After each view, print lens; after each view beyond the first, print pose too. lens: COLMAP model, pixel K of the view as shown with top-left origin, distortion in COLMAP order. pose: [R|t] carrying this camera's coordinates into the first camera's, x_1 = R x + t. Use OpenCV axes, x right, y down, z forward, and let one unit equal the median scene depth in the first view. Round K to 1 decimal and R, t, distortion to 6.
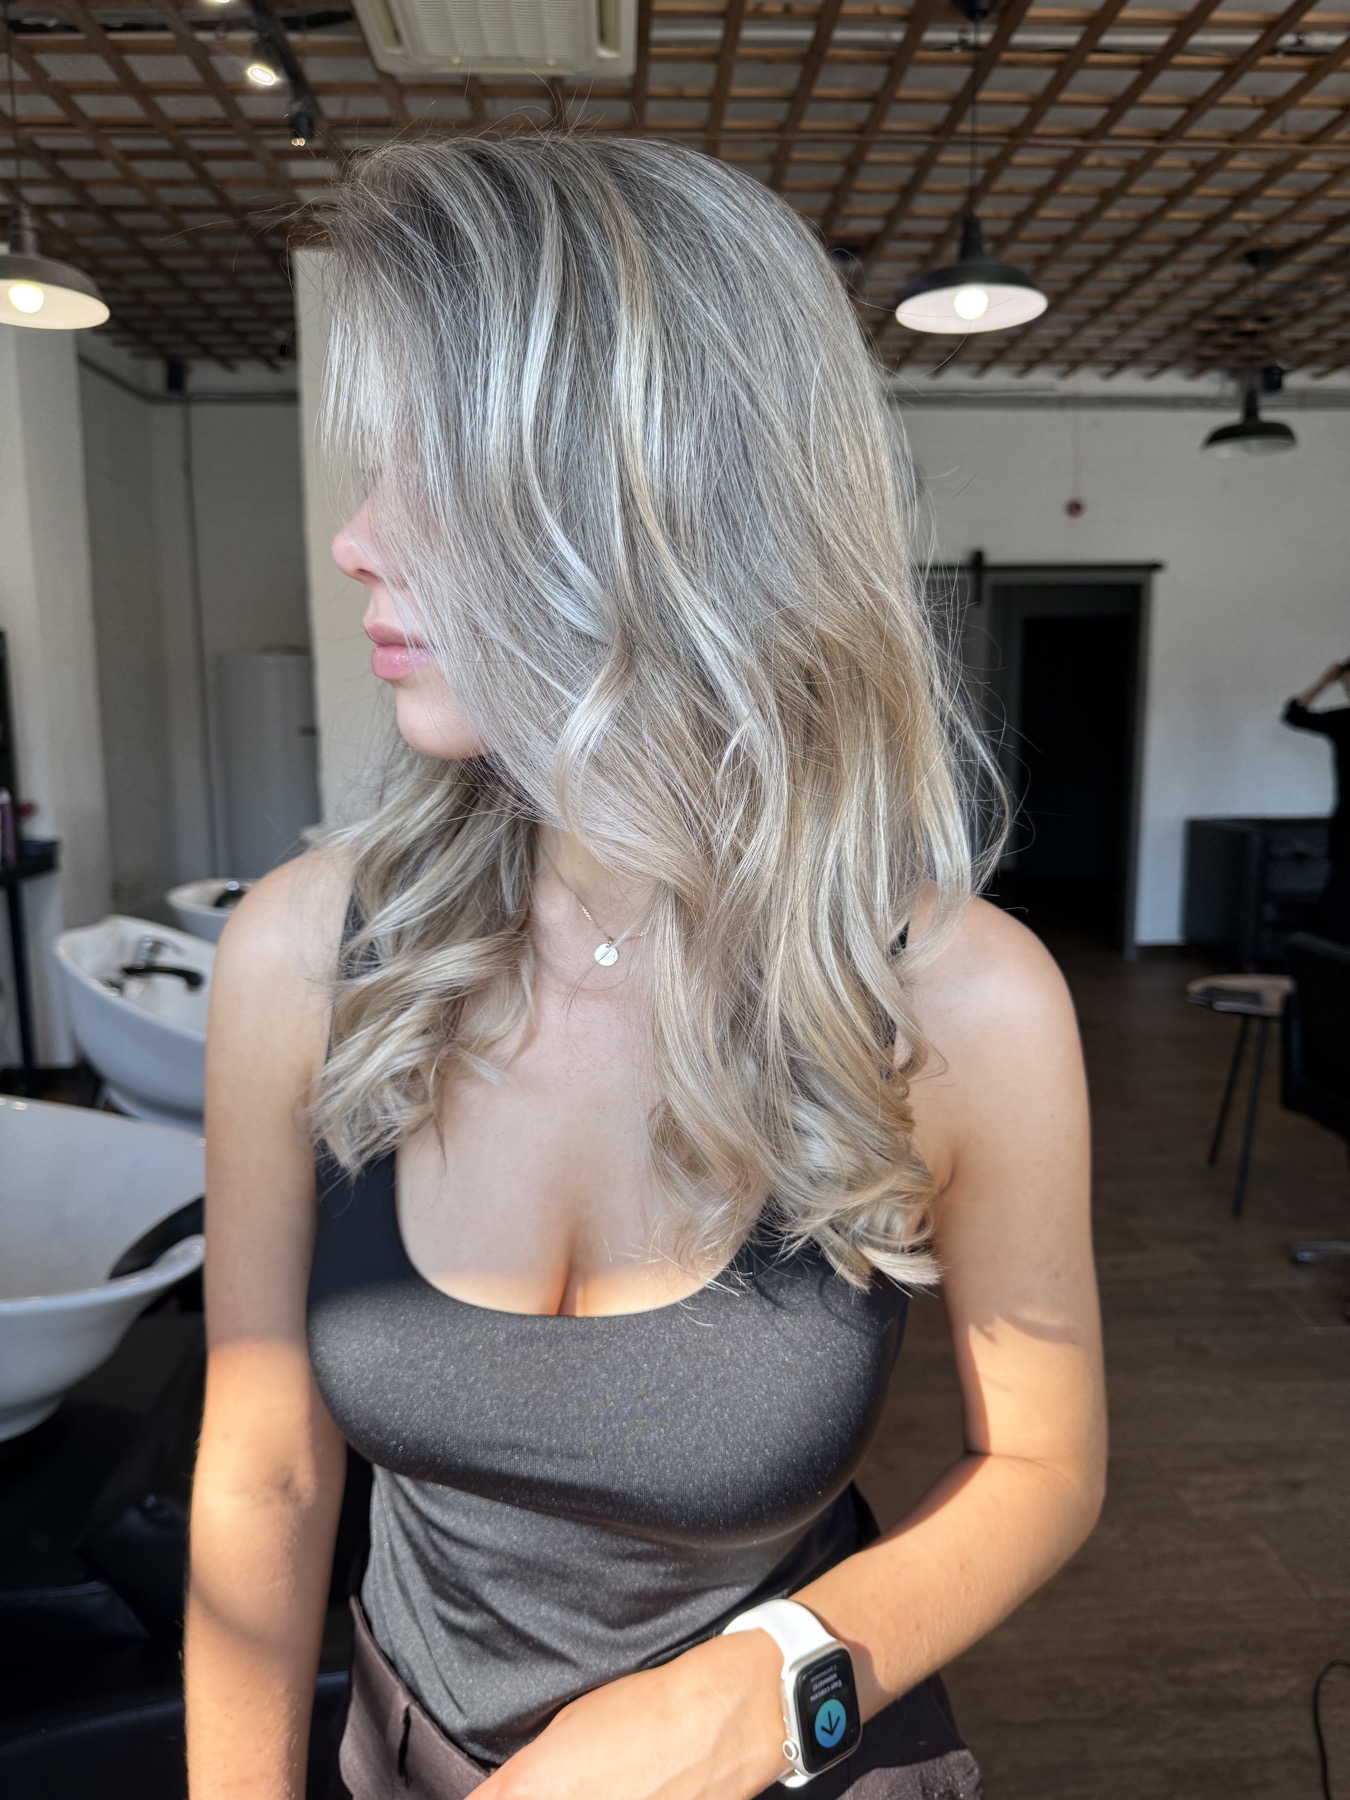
lens RADIAL K [[1277.3, 0, 675.0], [0, 1277.3, 900.0], [0, 0, 1]] dist [-0.021317, -0.003755]
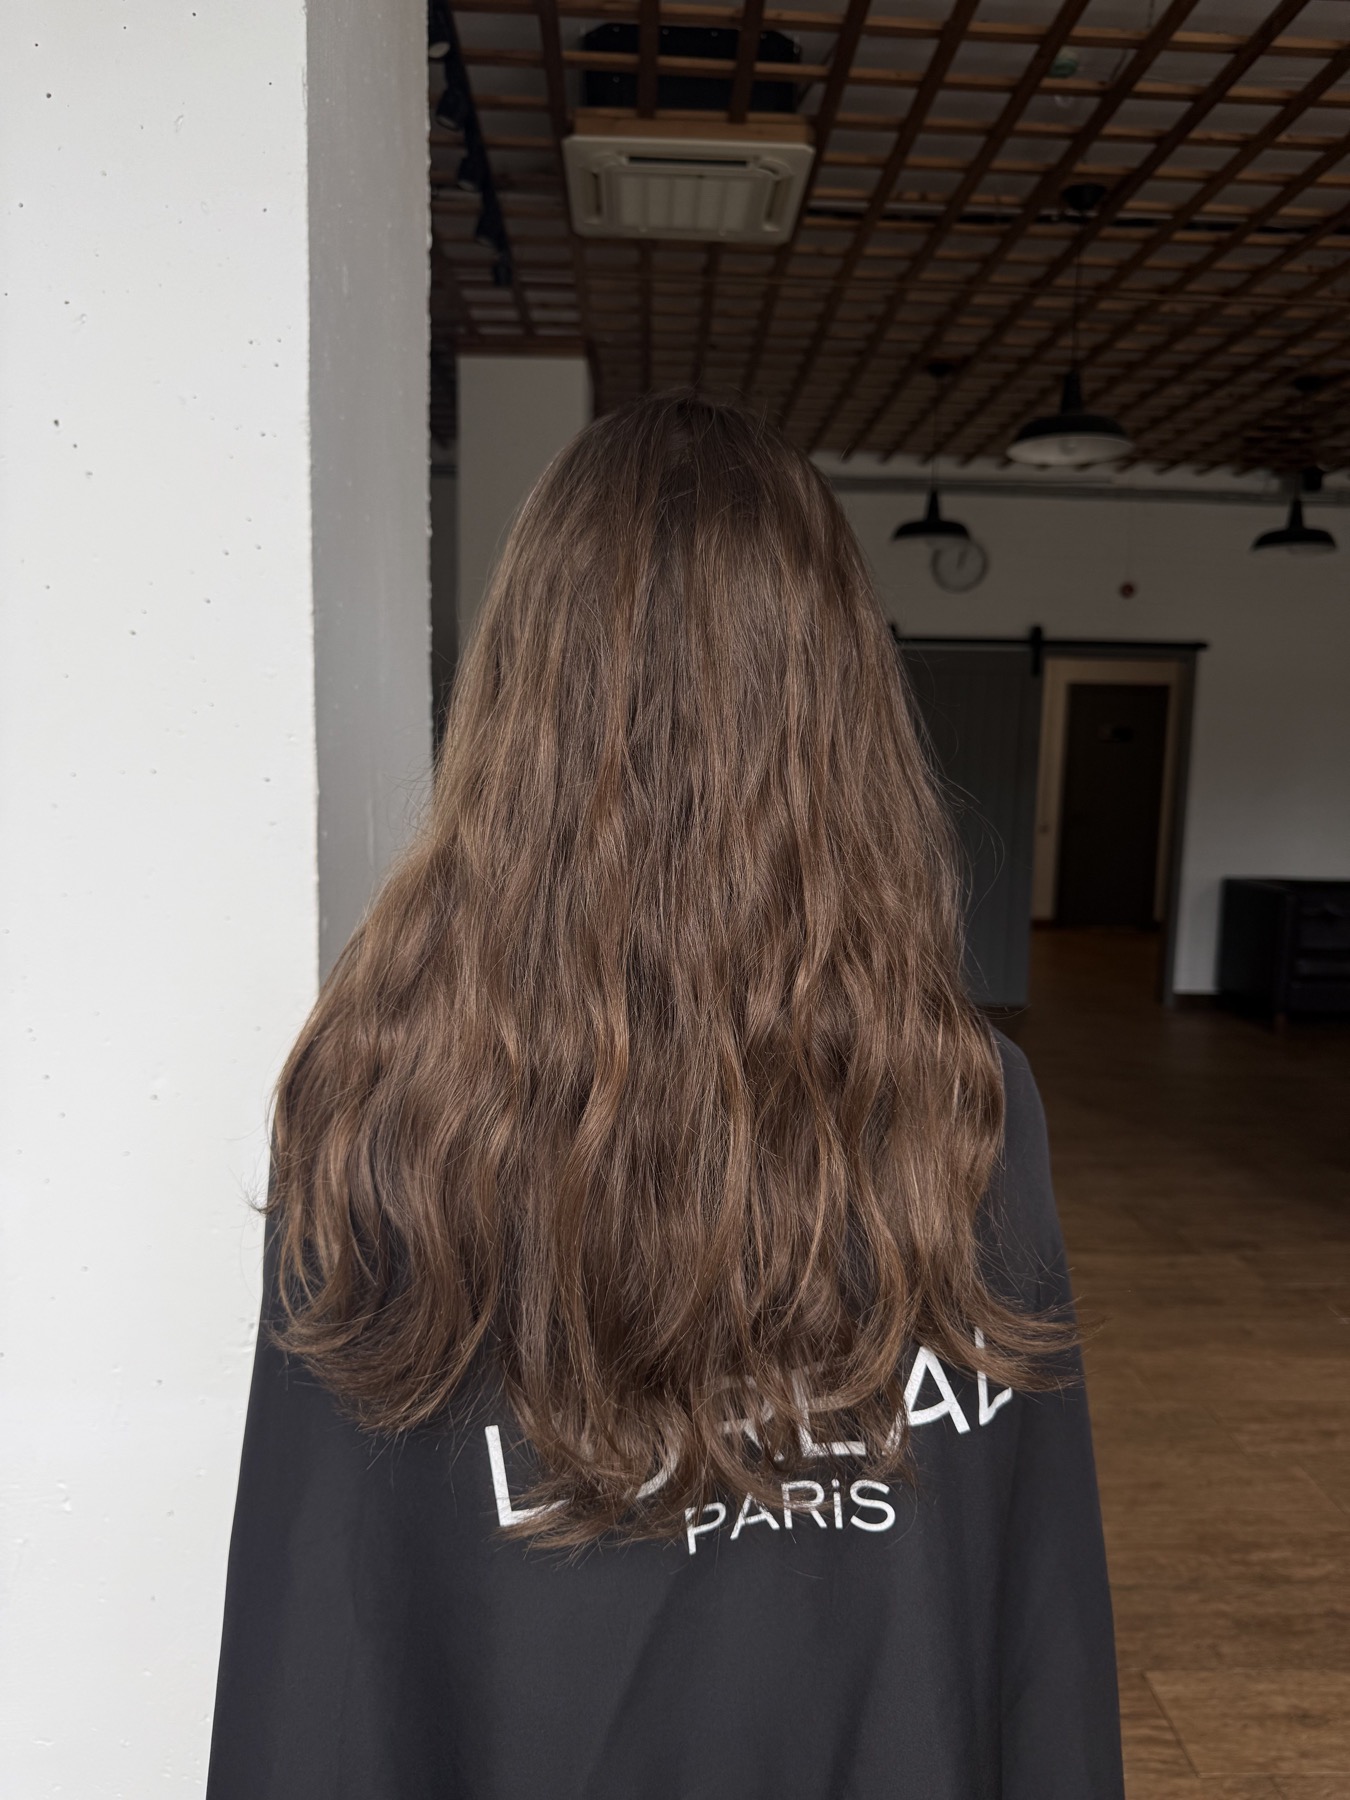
lens RADIAL K [[1277.3, 0, 675.0], [0, 1277.3, 900.0], [0, 0, 1]] dist [-0.021317, -0.003755]
pose [[0.999346, 0.033779, -0.012868, -0.087291], [-0.034141, 0.998995, -0.029033, 0.003557], [0.011874, 0.029454, 0.999496, -0.148738]]
